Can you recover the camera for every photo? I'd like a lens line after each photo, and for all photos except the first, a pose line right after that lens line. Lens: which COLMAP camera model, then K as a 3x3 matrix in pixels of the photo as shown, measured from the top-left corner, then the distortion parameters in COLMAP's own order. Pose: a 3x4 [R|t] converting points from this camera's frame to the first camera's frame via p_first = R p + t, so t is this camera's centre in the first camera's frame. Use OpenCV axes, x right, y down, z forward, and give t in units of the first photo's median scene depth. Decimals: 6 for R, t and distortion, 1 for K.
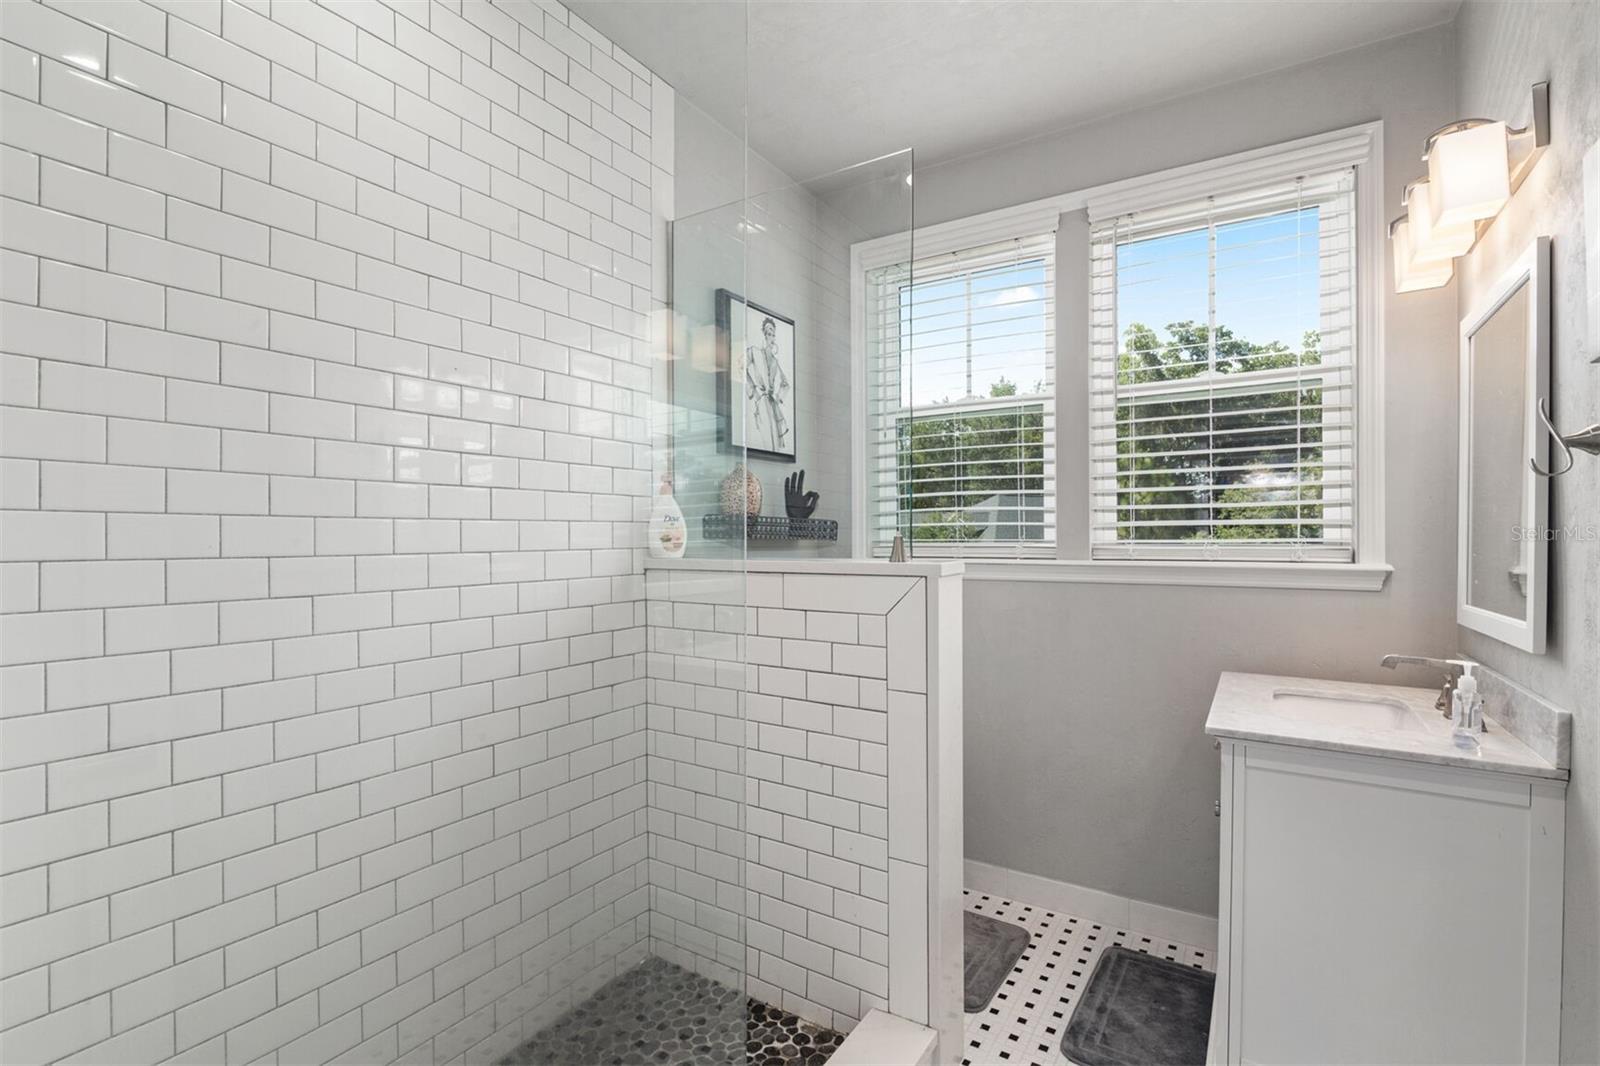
lens RADIAL K [[735.0, 0, 806.9], [0, 735.0, 538.7], [0, 0, 1]] dist [-0.010442, 0.000172]
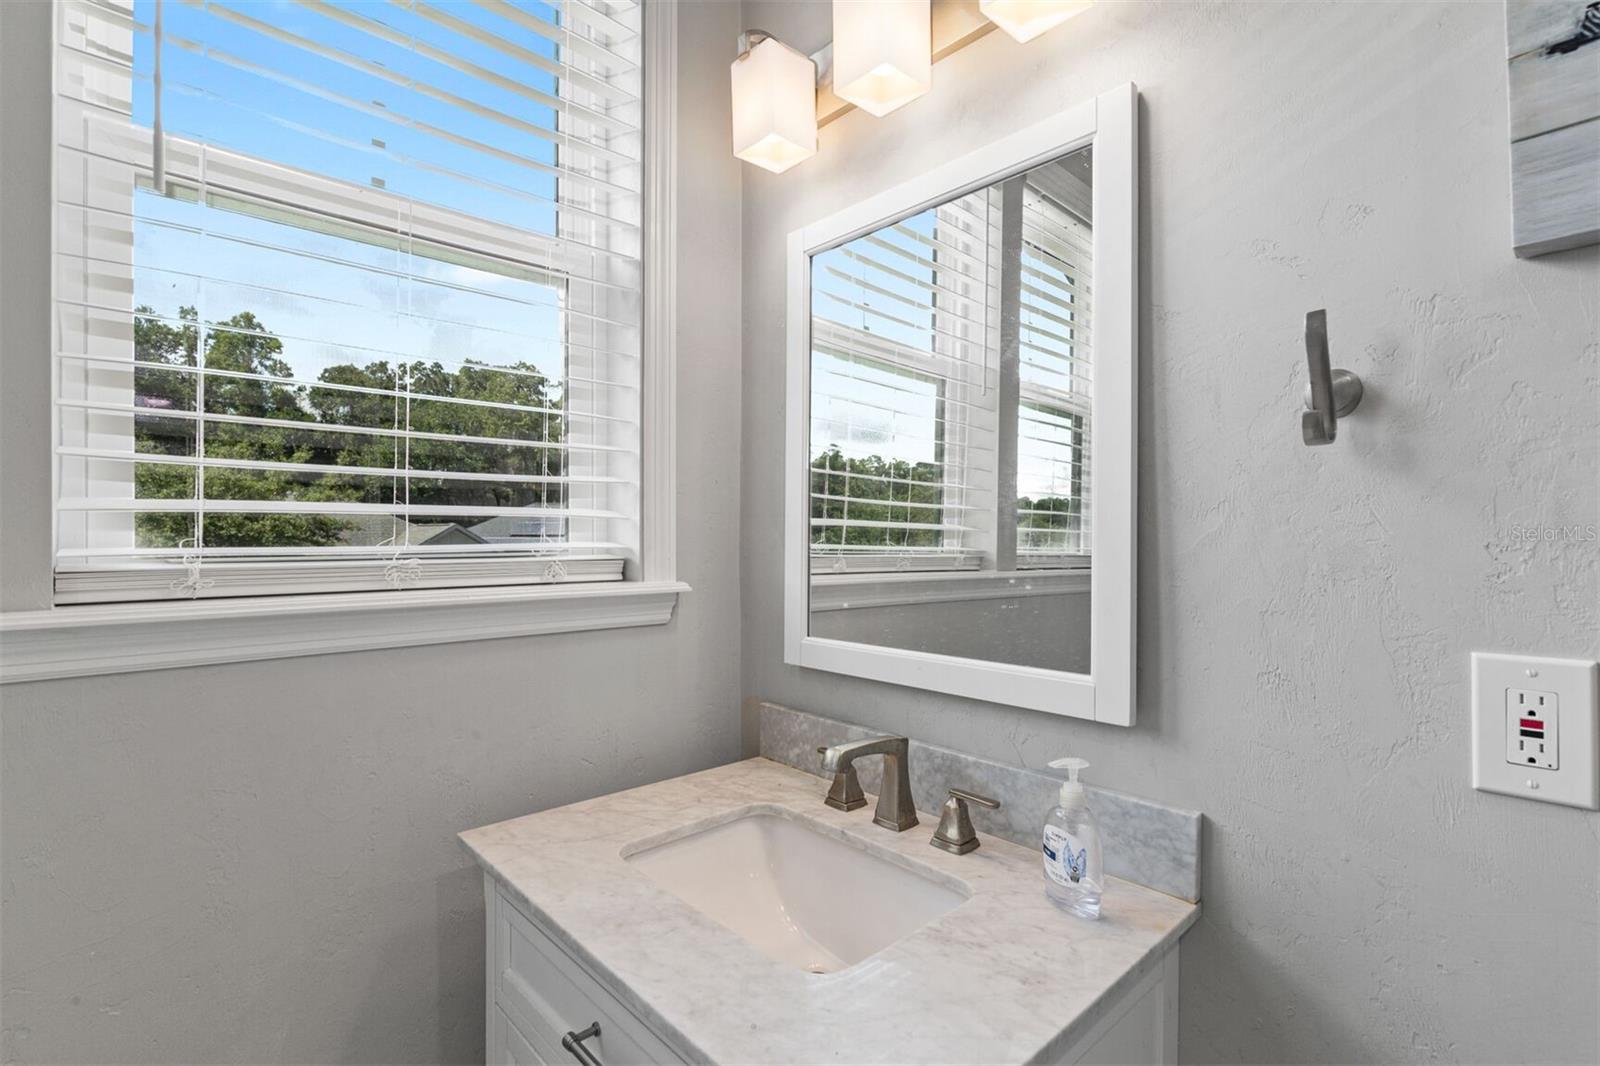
lens RADIAL K [[735.0, 0, 806.9], [0, 735.0, 538.7], [0, 0, 1]] dist [-0.010442, 0.000172]
pose [[0.279017, 0.000030, 0.960286, 0.189643], [-0.000104, 1.000000, -0.000001, -0.003473], [-0.960286, -0.000099, 0.279017, 0.676607]]
